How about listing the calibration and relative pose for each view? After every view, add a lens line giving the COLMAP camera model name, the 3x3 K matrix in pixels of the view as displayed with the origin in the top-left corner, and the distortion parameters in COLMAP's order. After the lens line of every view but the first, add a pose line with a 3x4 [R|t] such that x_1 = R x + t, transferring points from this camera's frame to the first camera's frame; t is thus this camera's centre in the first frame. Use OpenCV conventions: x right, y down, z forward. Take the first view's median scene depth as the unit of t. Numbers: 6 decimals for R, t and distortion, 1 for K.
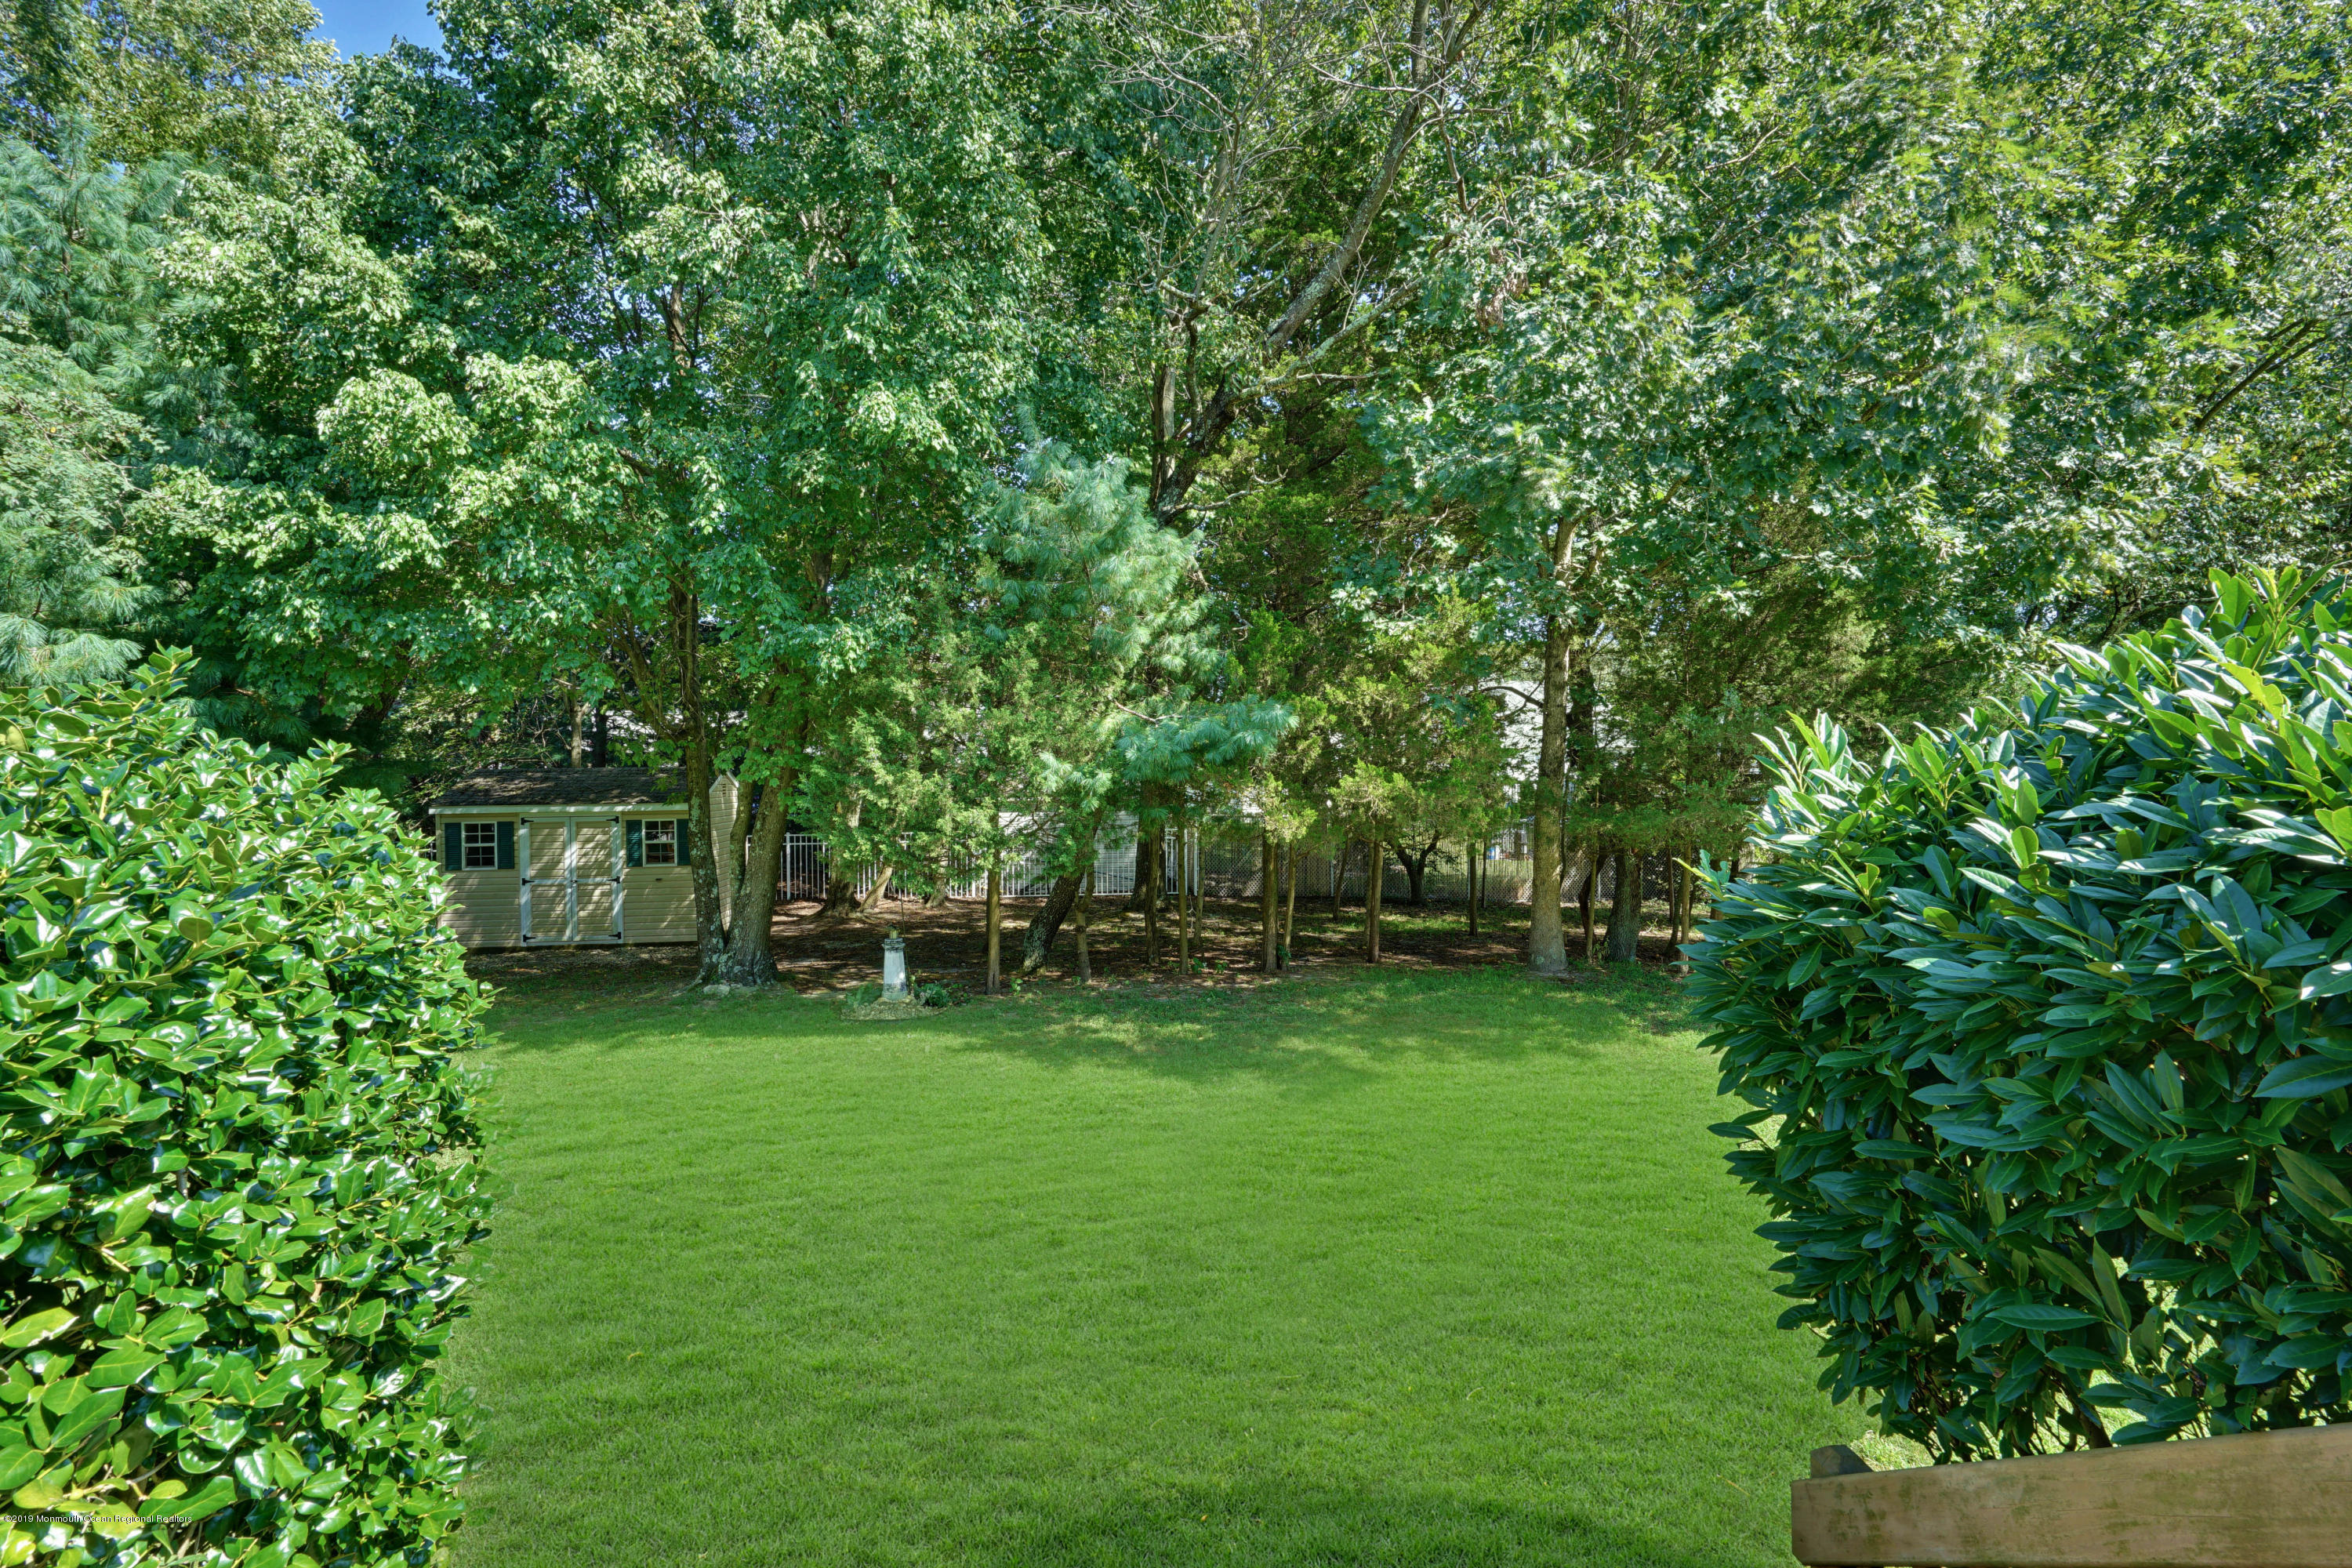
lens RADIAL K [[1073.6, 0, 1153.1], [0, 1073.6, 783.5], [0, 0, 1]] dist [0.000432, 0.000415]
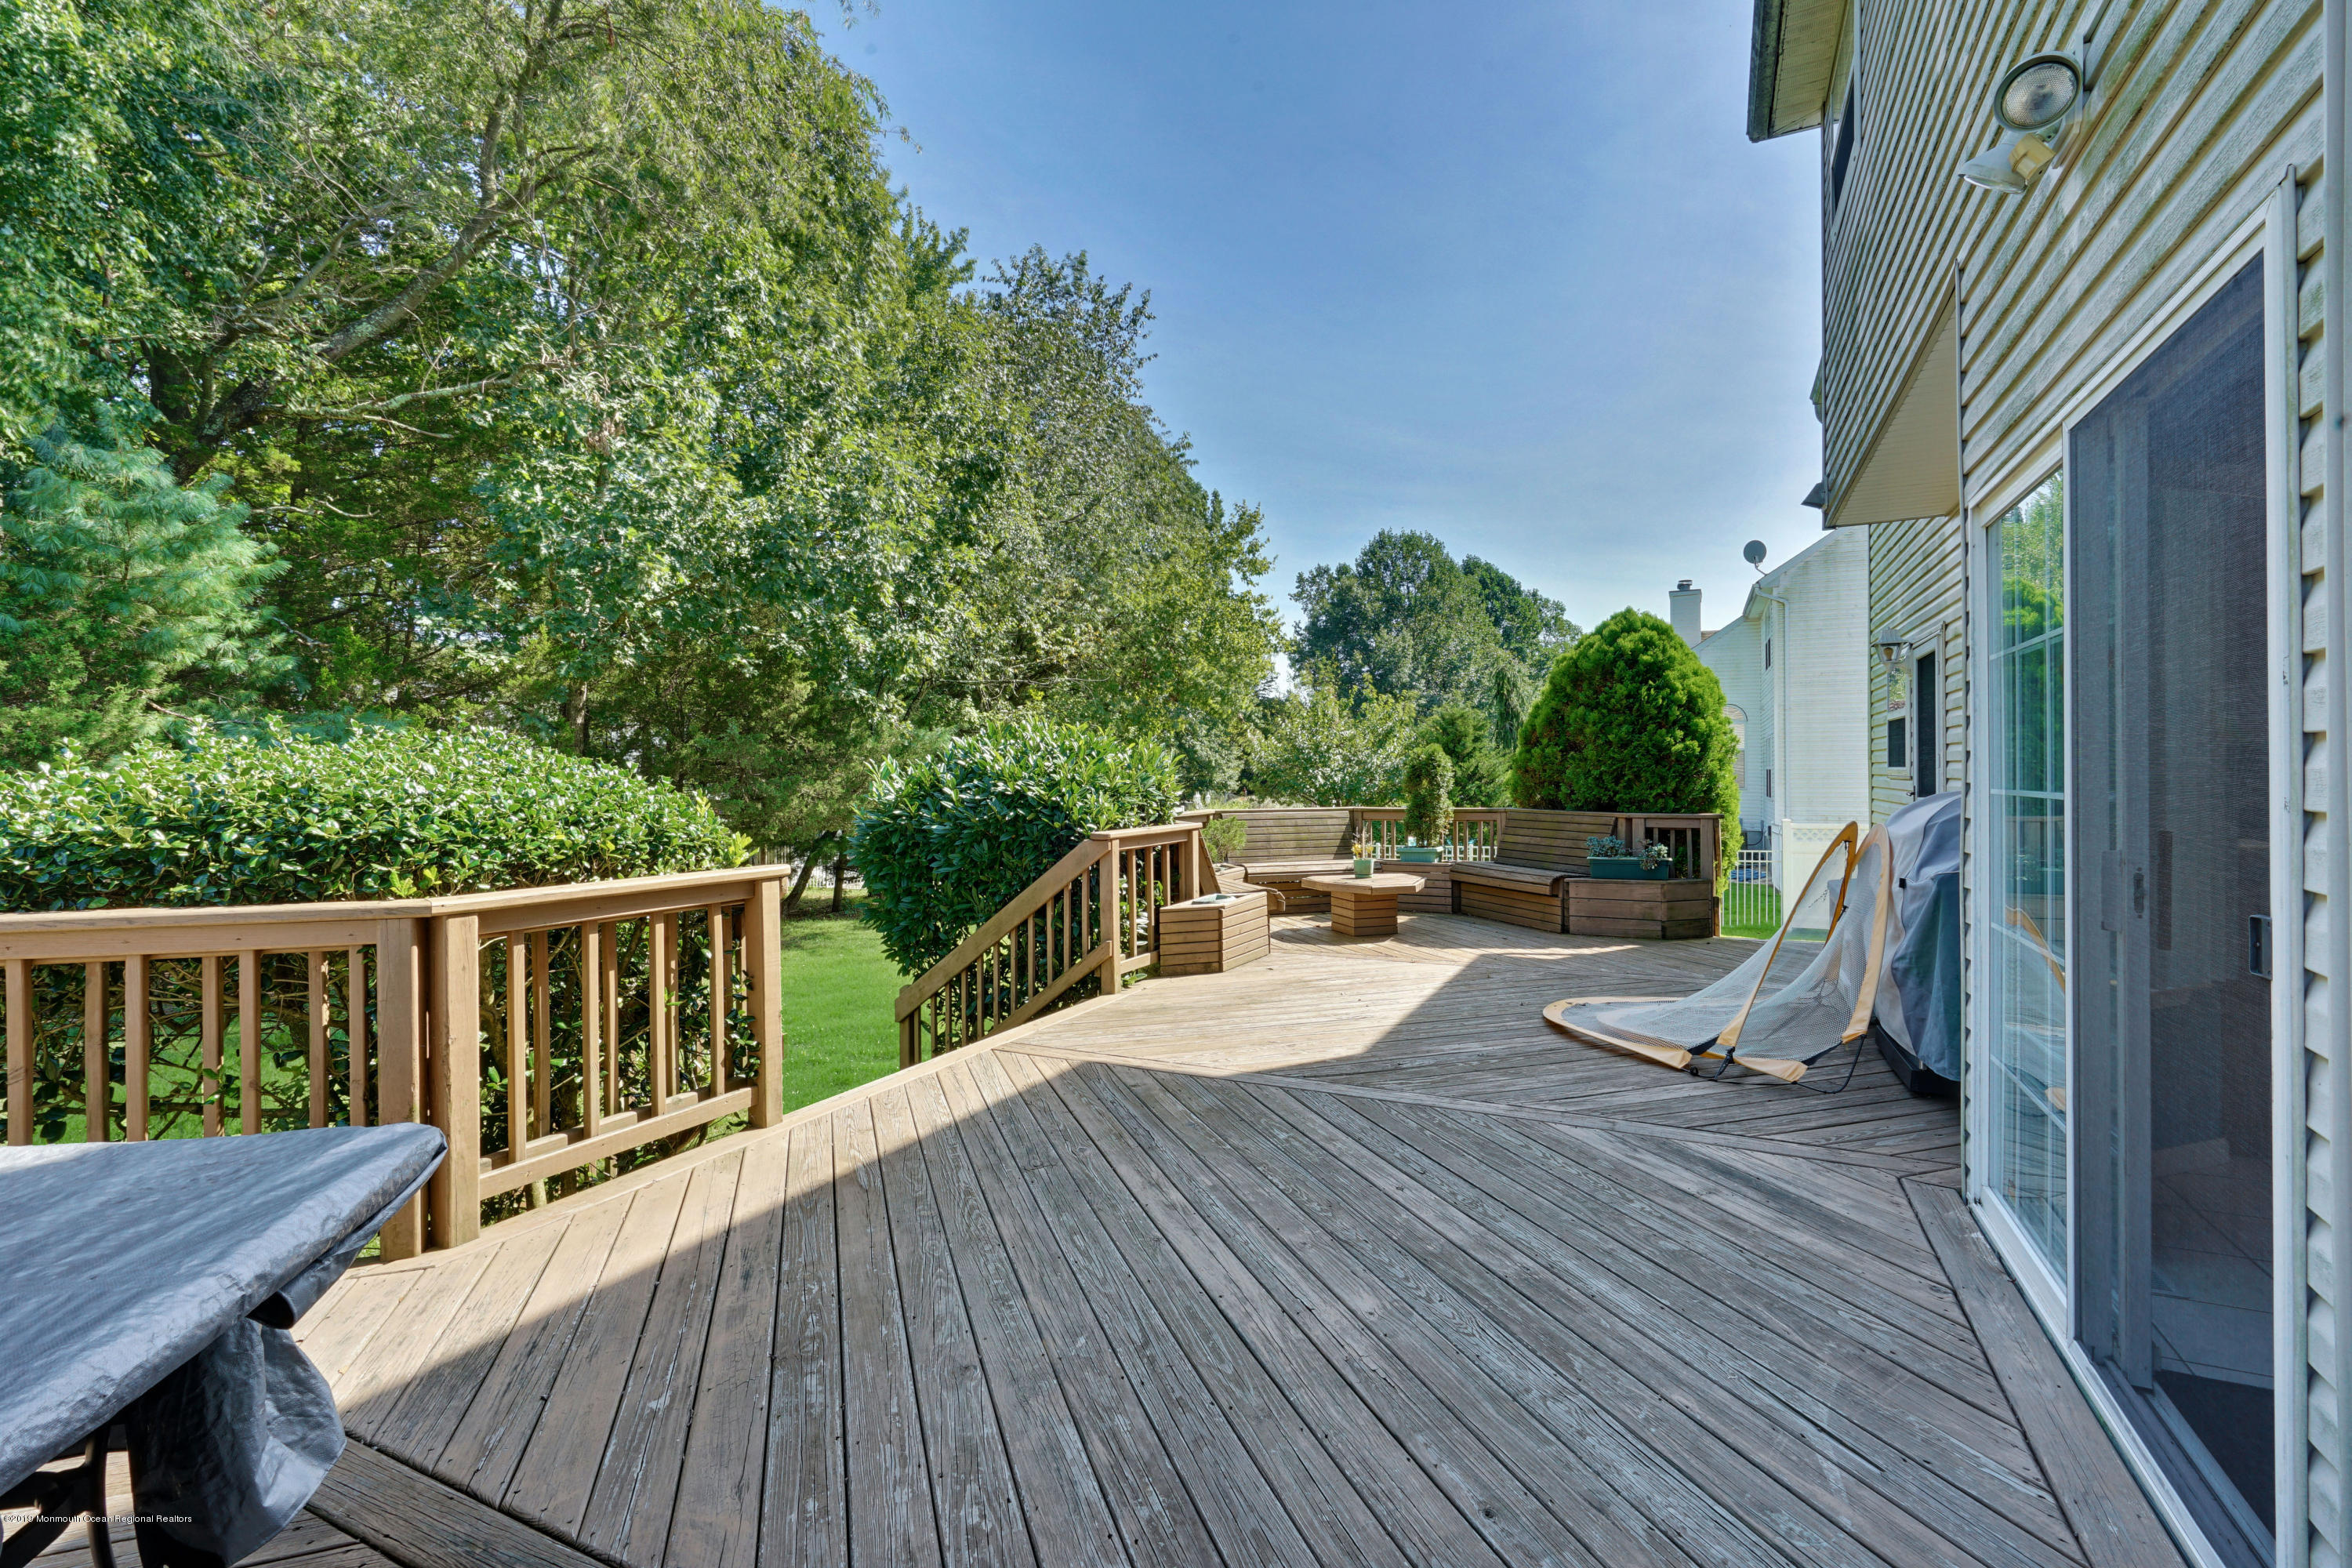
lens RADIAL K [[1073.6, 0, 1153.1], [0, 1073.6, 783.5], [0, 0, 1]] dist [0.000432, 0.000415]
pose [[0.571478, -0.009761, 0.820560, -0.459349], [0.010868, 0.999932, 0.004325, 0.002679], [-0.820546, 0.006446, 0.571545, -0.421712]]
